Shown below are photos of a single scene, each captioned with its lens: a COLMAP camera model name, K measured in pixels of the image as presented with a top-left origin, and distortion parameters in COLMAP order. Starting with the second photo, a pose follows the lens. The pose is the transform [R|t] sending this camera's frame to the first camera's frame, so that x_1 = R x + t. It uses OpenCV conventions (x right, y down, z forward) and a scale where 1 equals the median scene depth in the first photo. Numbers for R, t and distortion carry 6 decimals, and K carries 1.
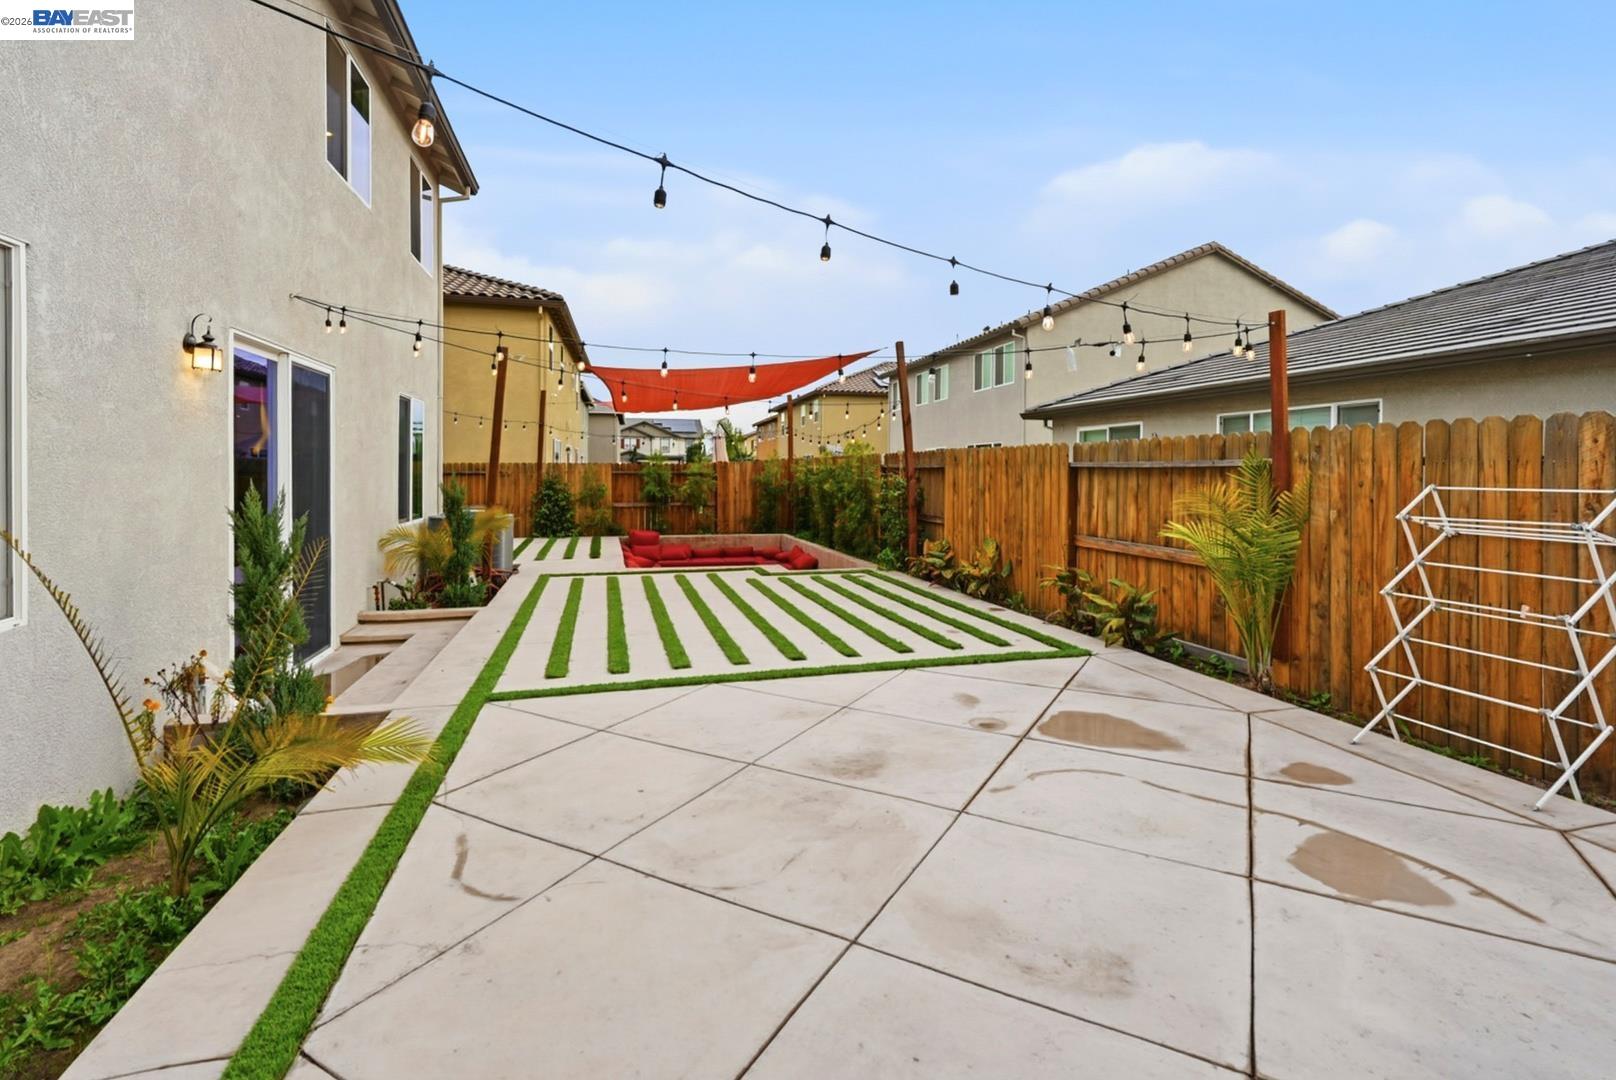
lens RADIAL K [[712.2, 0, 801.9], [0, 712.2, 475.9], [0, 0, 1]] dist [0.002834, 0.000754]
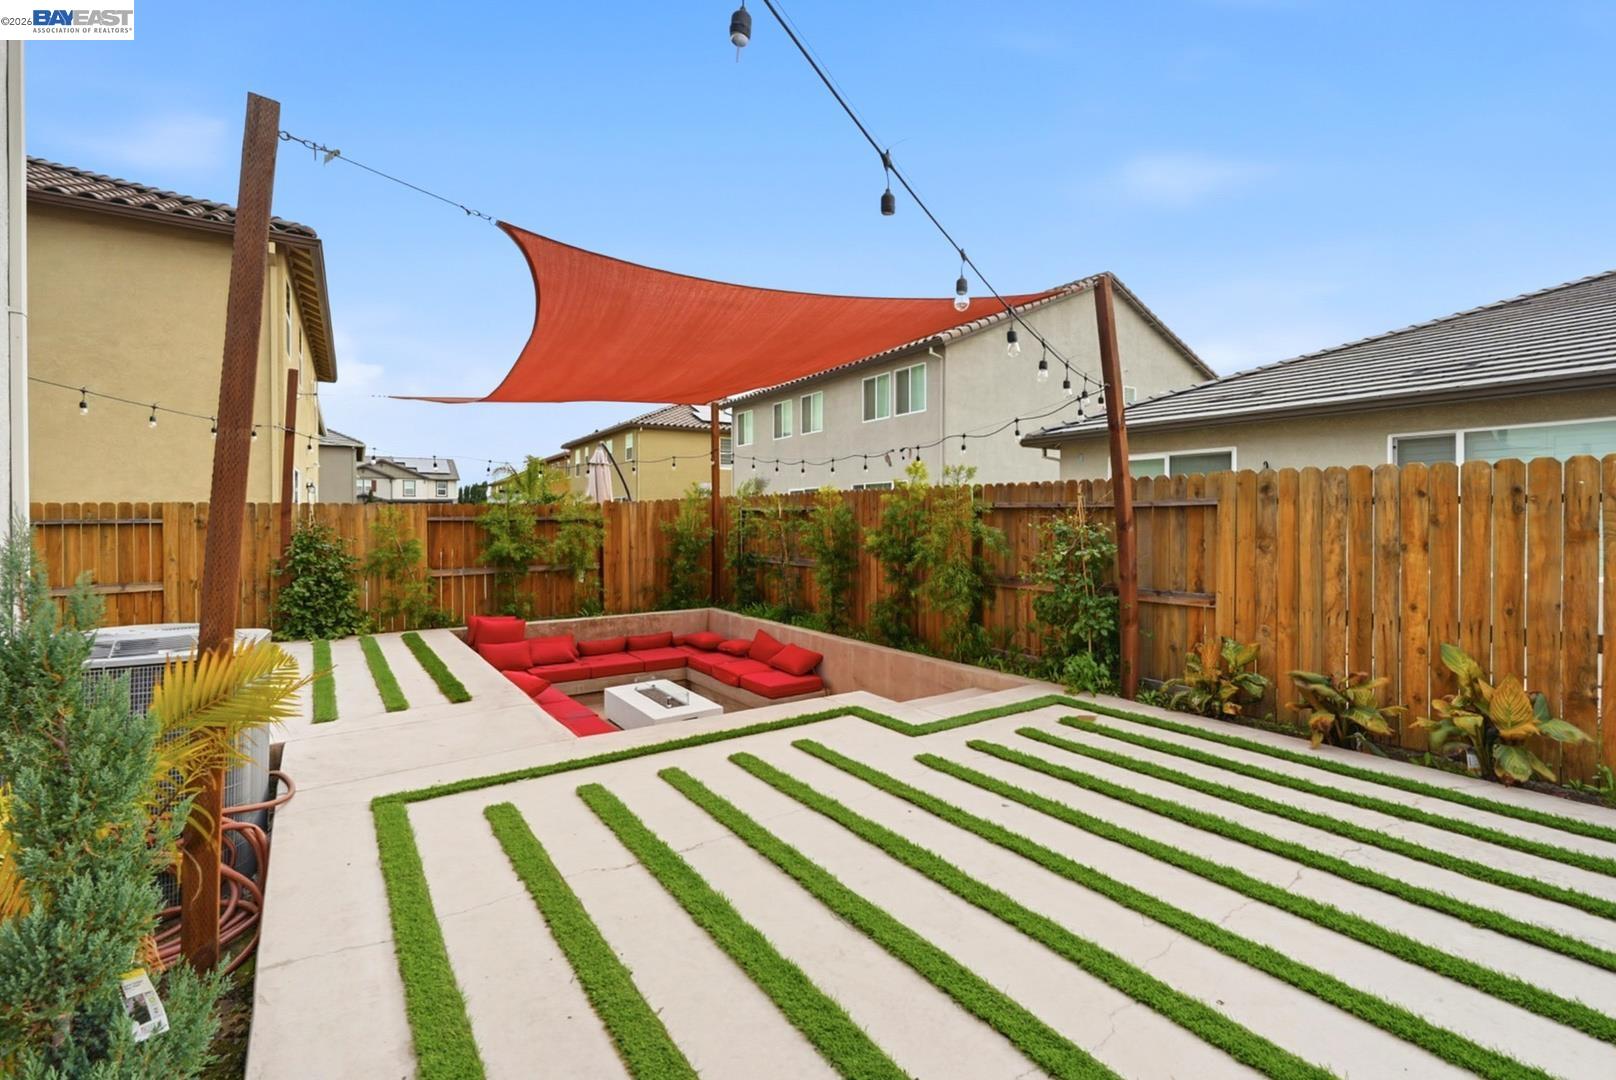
lens RADIAL K [[712.2, 0, 810.2], [0, 712.2, 524.9], [0, 0, 1]] dist [0.002834, 0.000754]
pose [[0.946338, -0.009828, 0.323028, -0.157477], [0.008057, 0.999944, 0.006818, -0.001684], [-0.323077, -0.003850, 0.946365, 0.338603]]
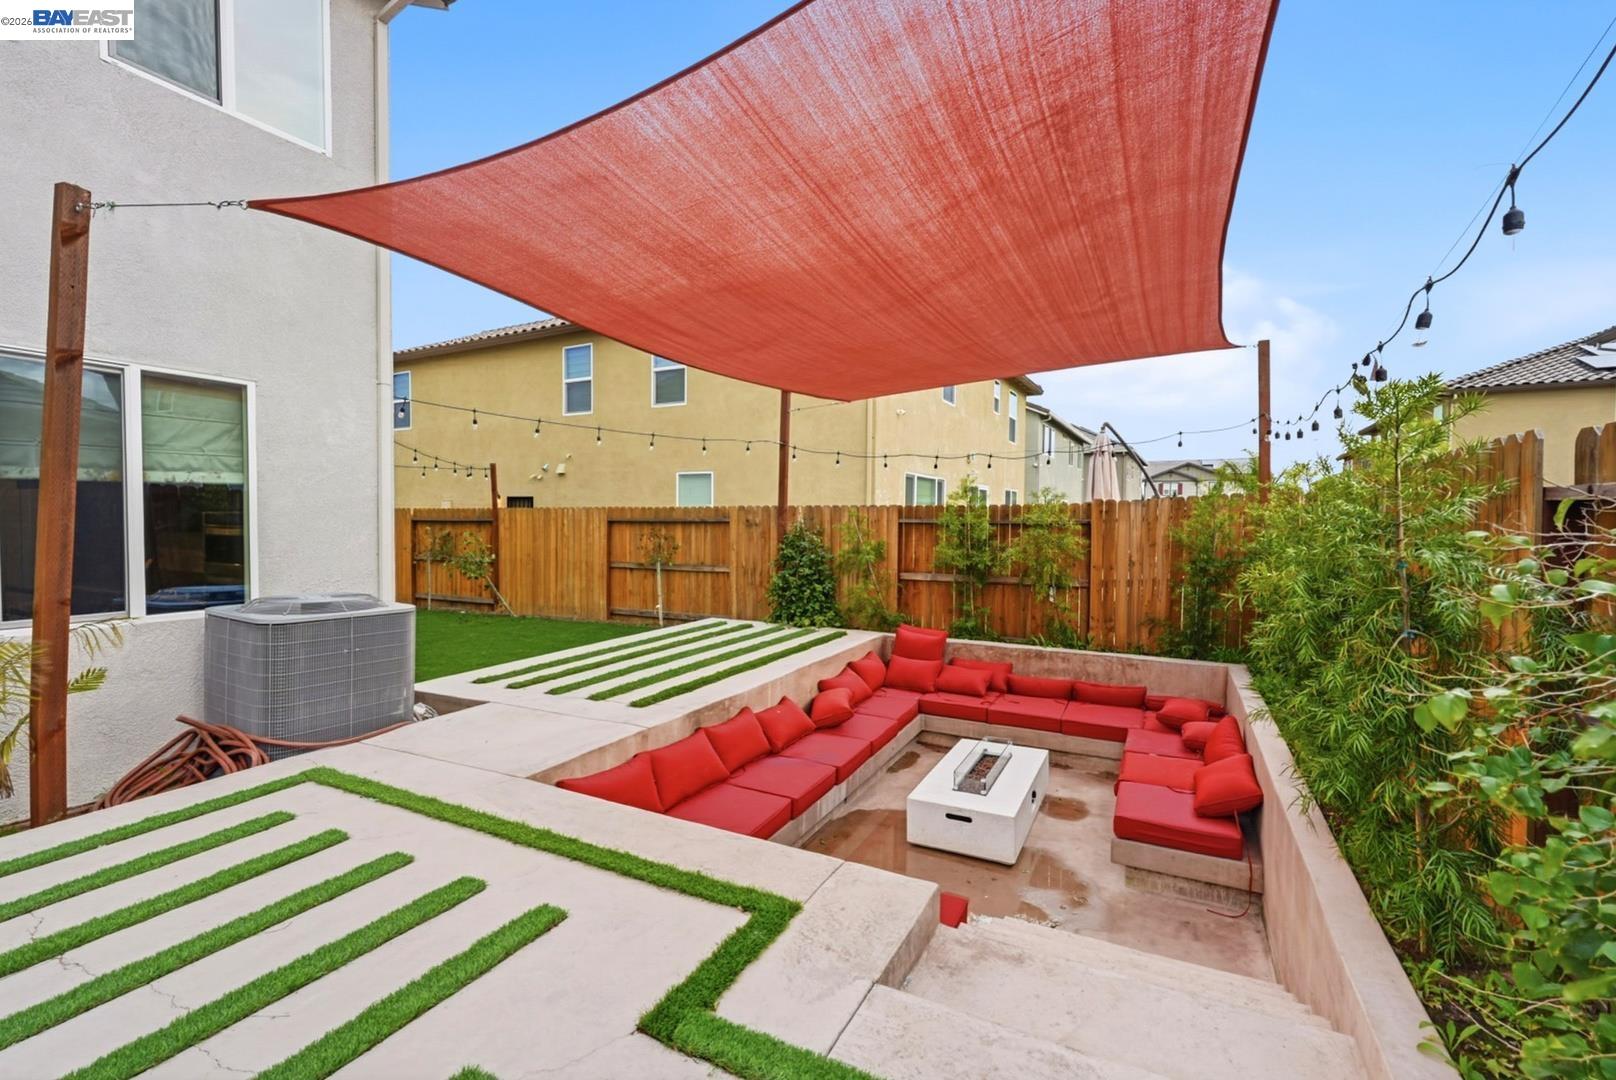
lens RADIAL K [[712.2, 0, 802.6], [0, 712.2, 530.1], [0, 0, 1]] dist [0.002834, 0.000754]
pose [[0.747116, 0.012949, -0.664567, 0.066008], [-0.007951, 0.999913, 0.010544, -0.003075], [0.664646, -0.002594, 0.747154, 0.512560]]
